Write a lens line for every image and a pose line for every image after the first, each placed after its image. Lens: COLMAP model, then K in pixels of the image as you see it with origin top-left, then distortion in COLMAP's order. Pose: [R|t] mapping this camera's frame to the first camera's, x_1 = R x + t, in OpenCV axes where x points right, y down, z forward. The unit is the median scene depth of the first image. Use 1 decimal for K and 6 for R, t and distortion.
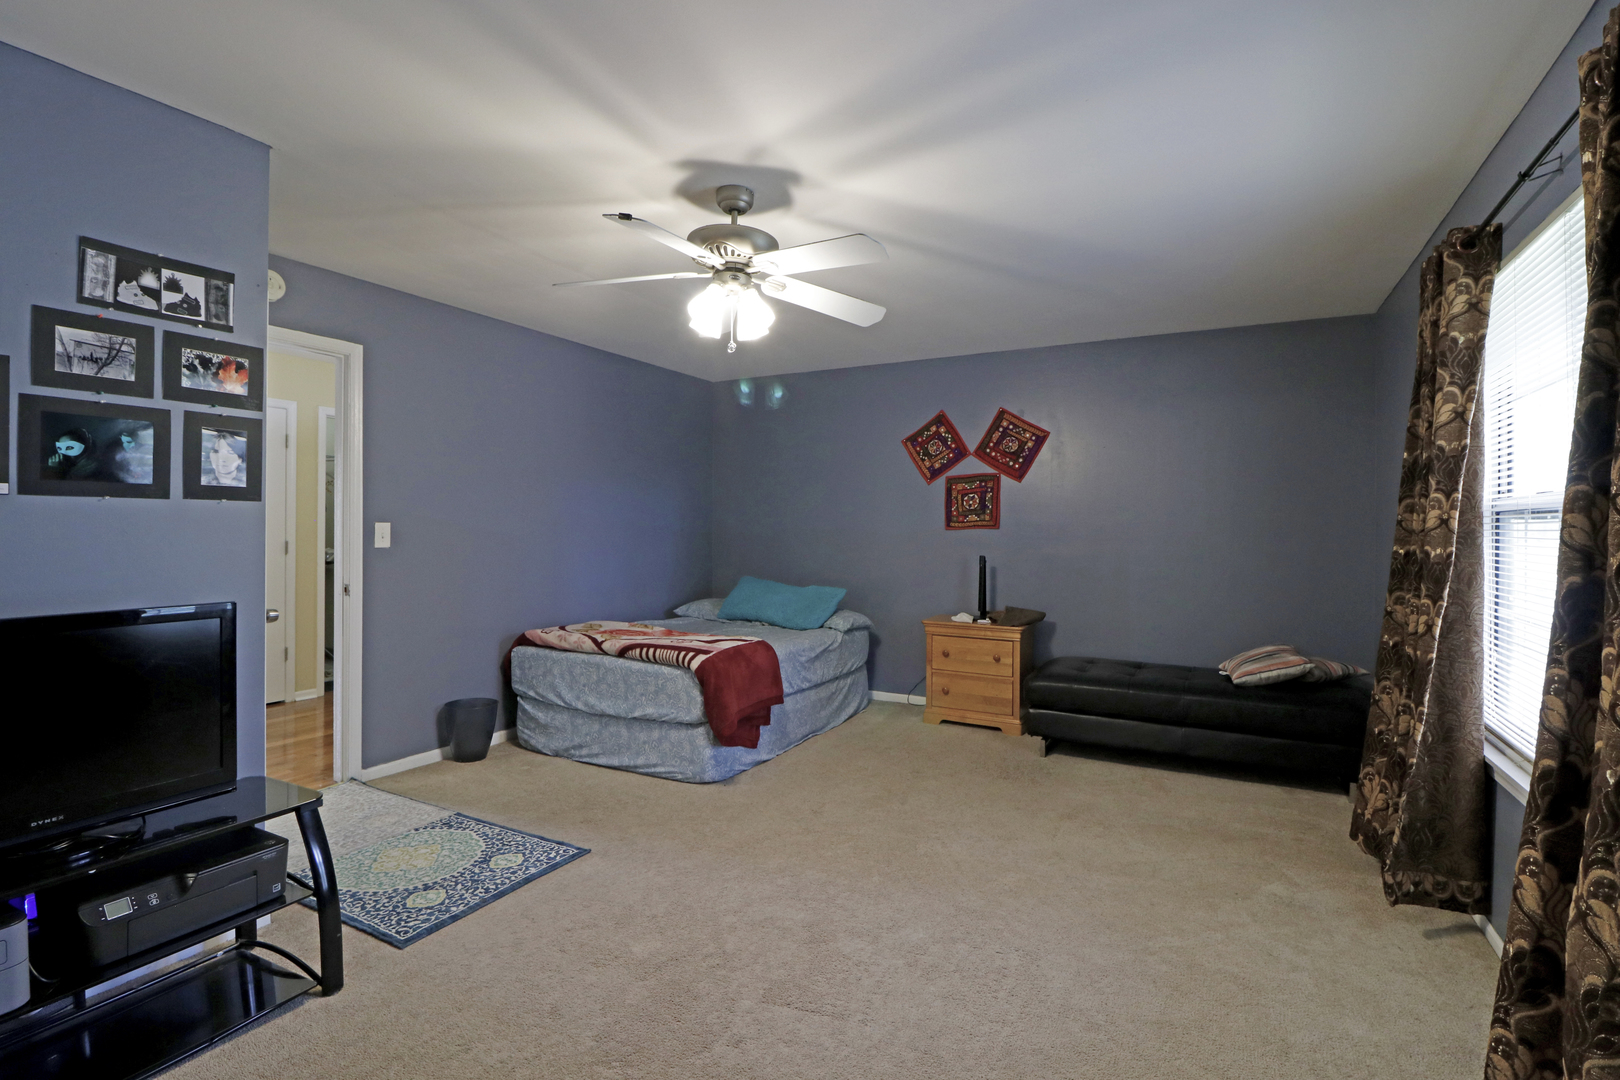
lens RADIAL K [[743.4, 0, 809.7], [0, 743.4, 529.5], [0, 0, 1]] dist [0.000607, -0.013760]
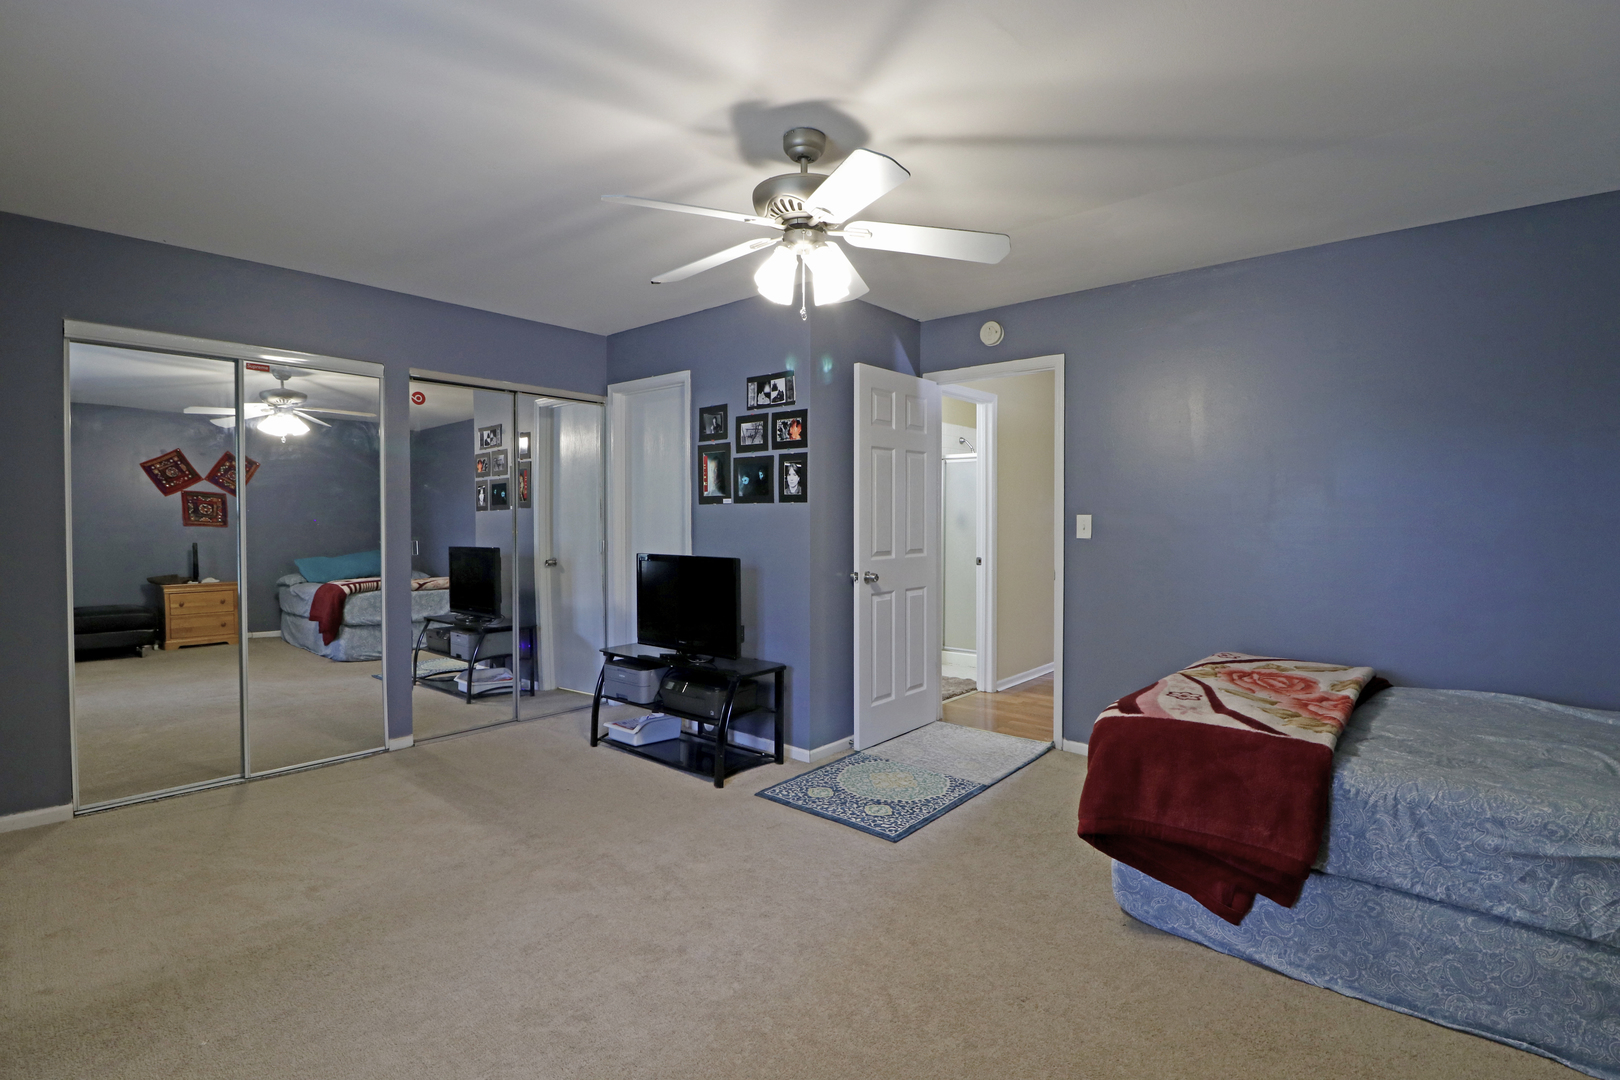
lens RADIAL K [[743.4, 0, 809.7], [0, 743.4, 529.5], [0, 0, 1]] dist [0.000607, -0.013760]
pose [[-0.209977, 0.010218, -0.977653, 0.883508], [-0.006274, 0.999911, 0.011798, 0.002614], [0.977686, 0.008611, -0.209894, 1.379993]]
